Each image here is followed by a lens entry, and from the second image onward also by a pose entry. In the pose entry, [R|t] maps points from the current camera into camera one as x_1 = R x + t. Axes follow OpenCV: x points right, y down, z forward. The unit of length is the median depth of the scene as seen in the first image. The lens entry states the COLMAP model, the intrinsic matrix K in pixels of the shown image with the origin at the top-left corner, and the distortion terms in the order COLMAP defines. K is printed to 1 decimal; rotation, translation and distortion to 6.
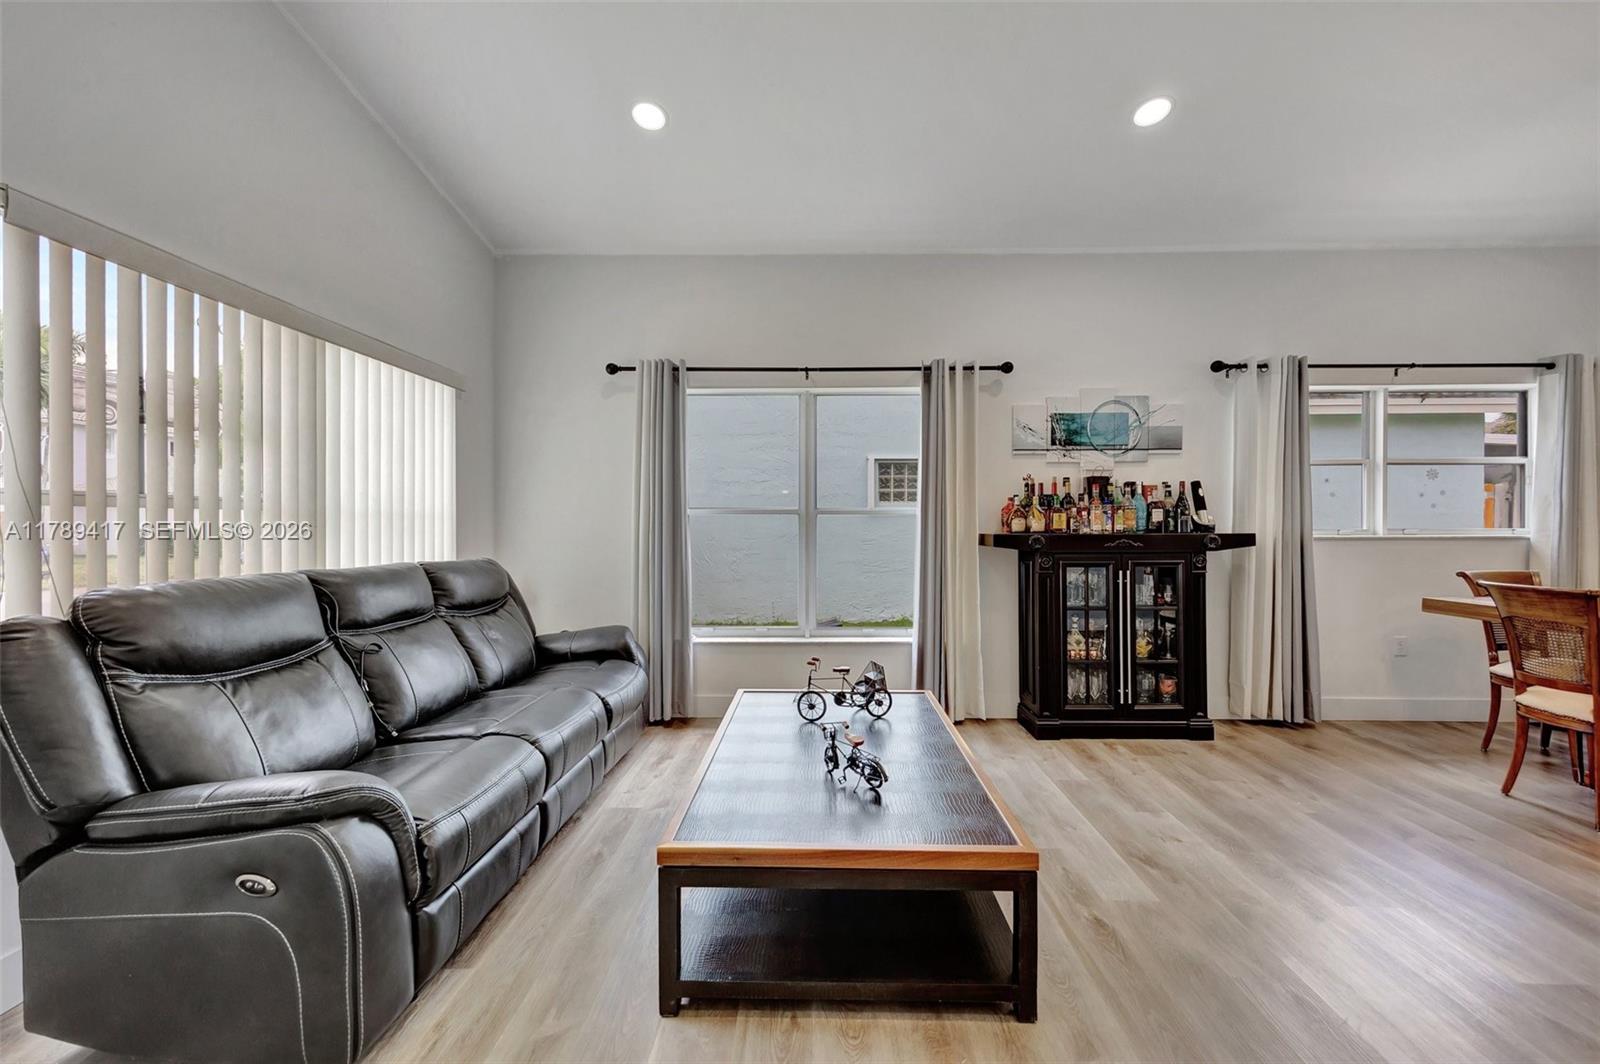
lens RADIAL K [[591.3, 0, 815.6], [0, 591.3, 527.1], [0, 0, 1]] dist [0.008348, 0.000375]
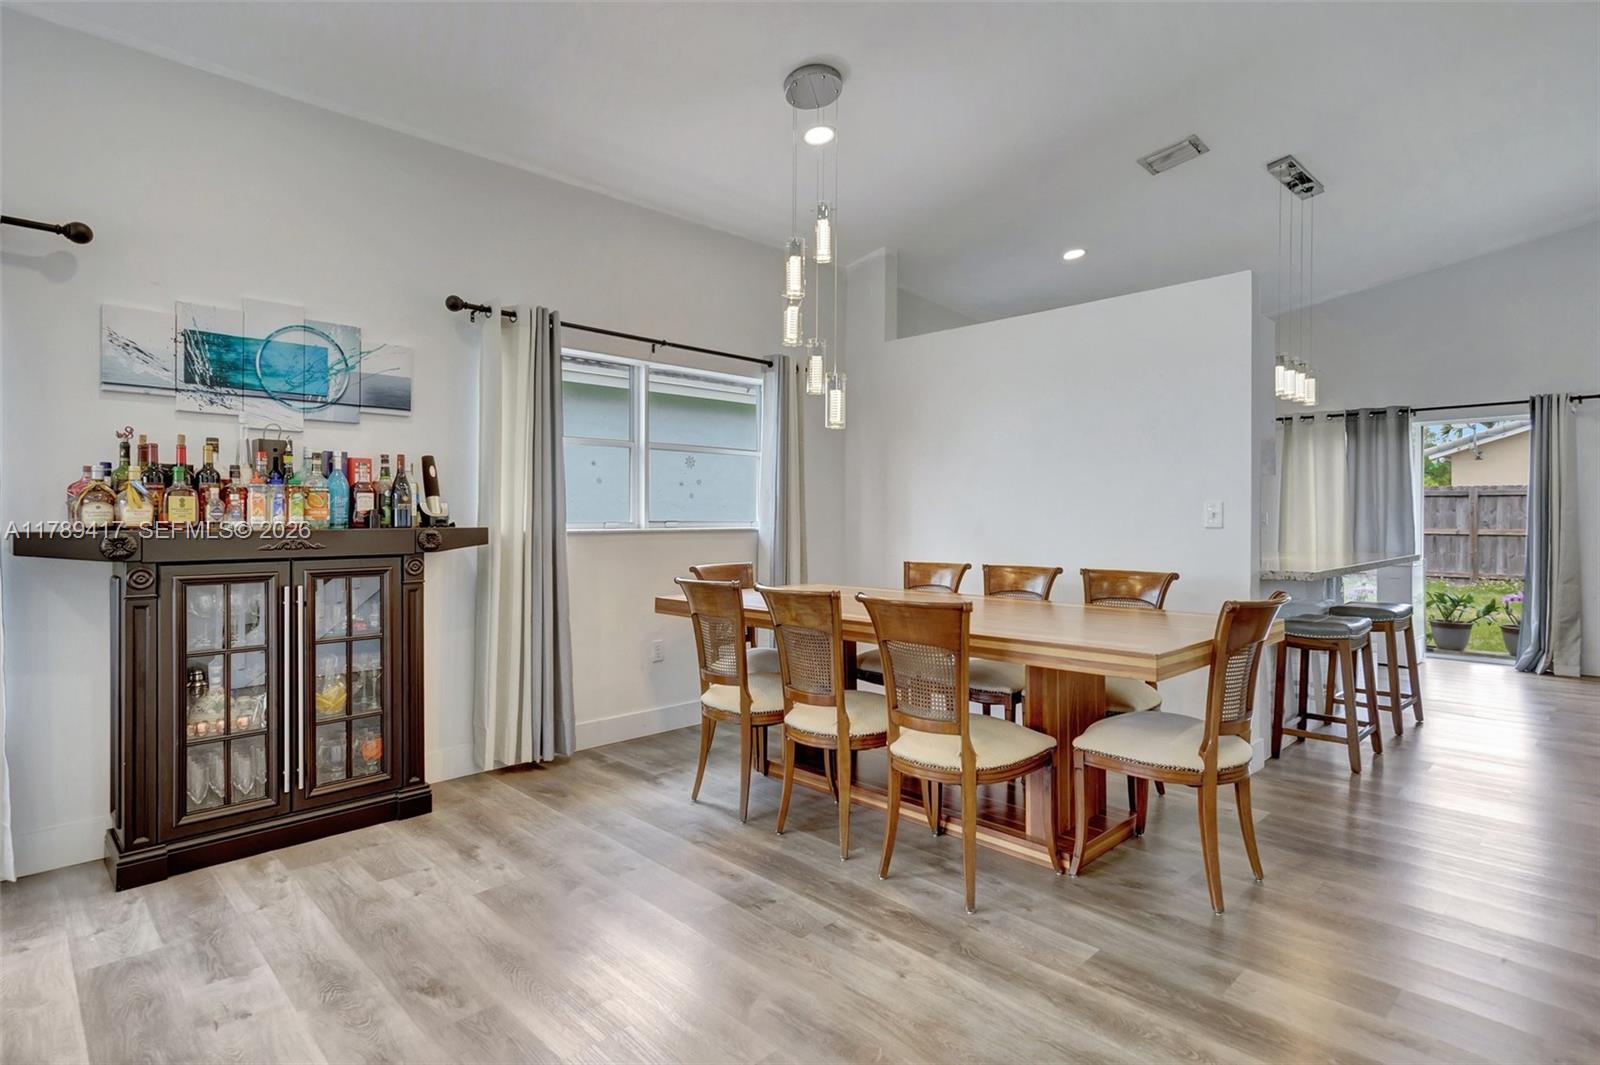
lens RADIAL K [[818.2, 0, 789.0], [0, 818.2, 510.2], [0, 0, 1]] dist [0.010928, 0.007669]
pose [[0.710214, 0.006231, 0.703959, 0.255587], [-0.000497, 0.999965, -0.008349, -0.002792], [-0.703986, 0.005580, 0.710192, -0.025050]]
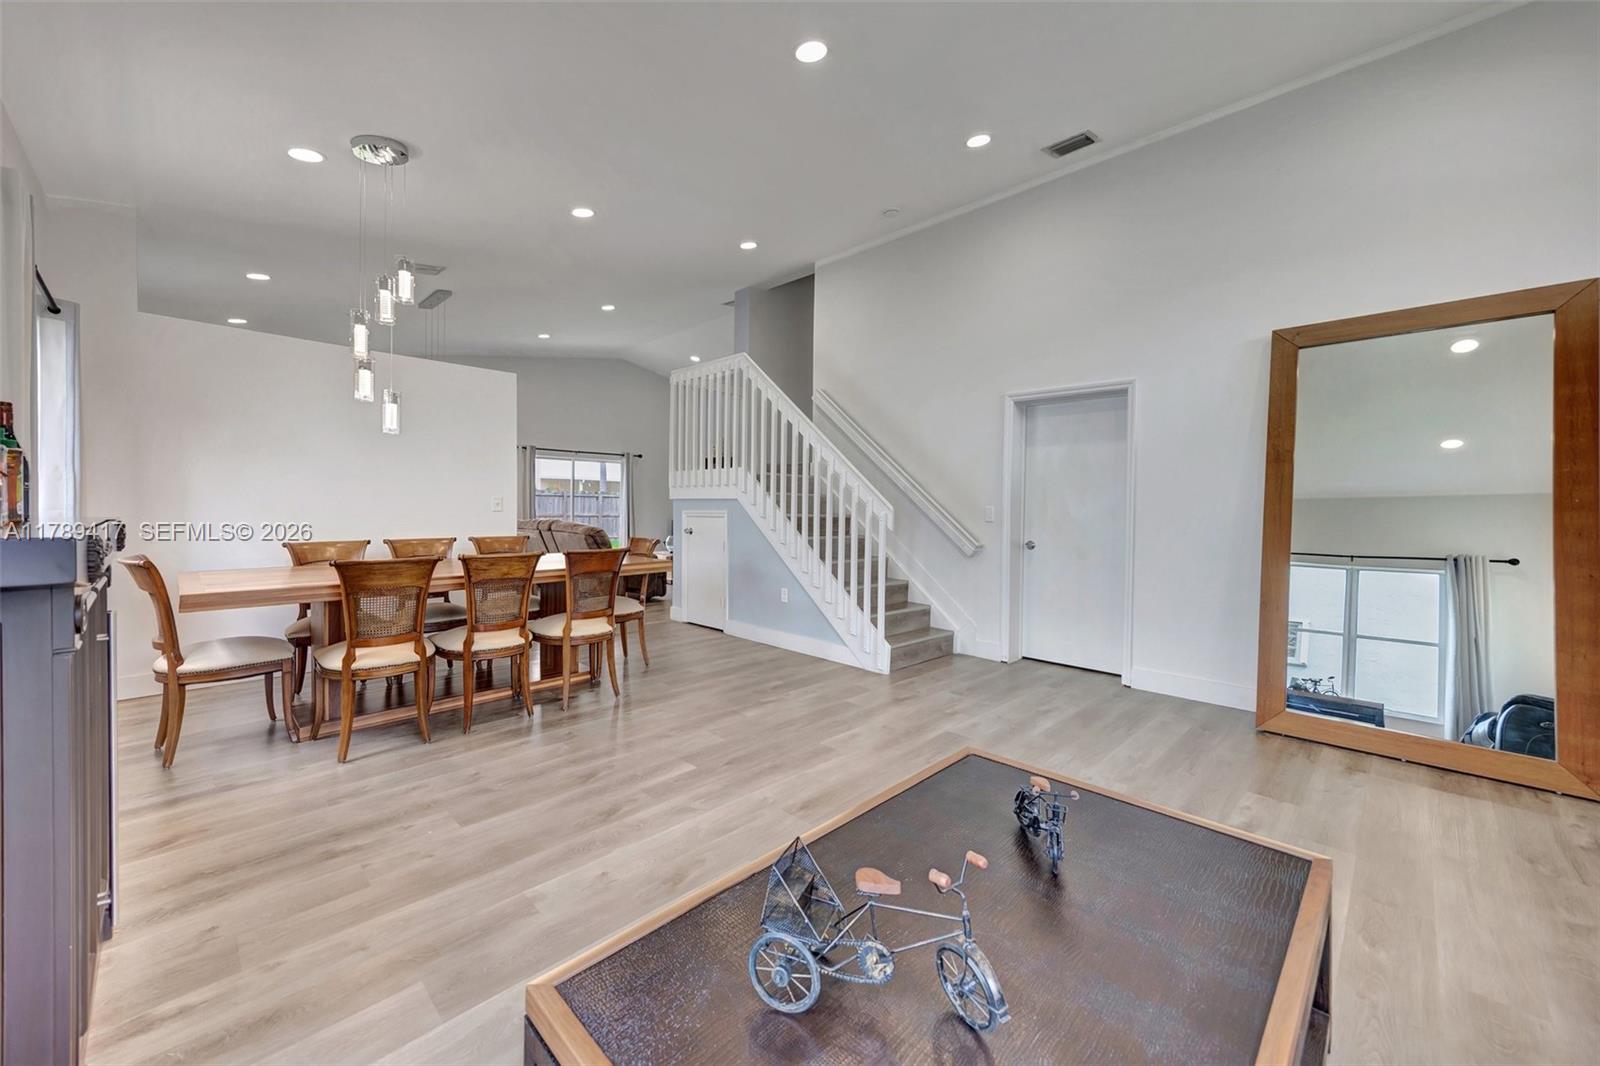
lens RADIAL K [[613.9, 0, 819.9], [0, 613.9, 518.5], [0, 0, 1]] dist [0.000270, -0.000306]
pose [[-0.745196, -0.006230, 0.666816, -0.124957], [0.001524, 0.999938, 0.011045, 0.010436], [-0.666843, 0.009248, -0.745141, 0.933977]]
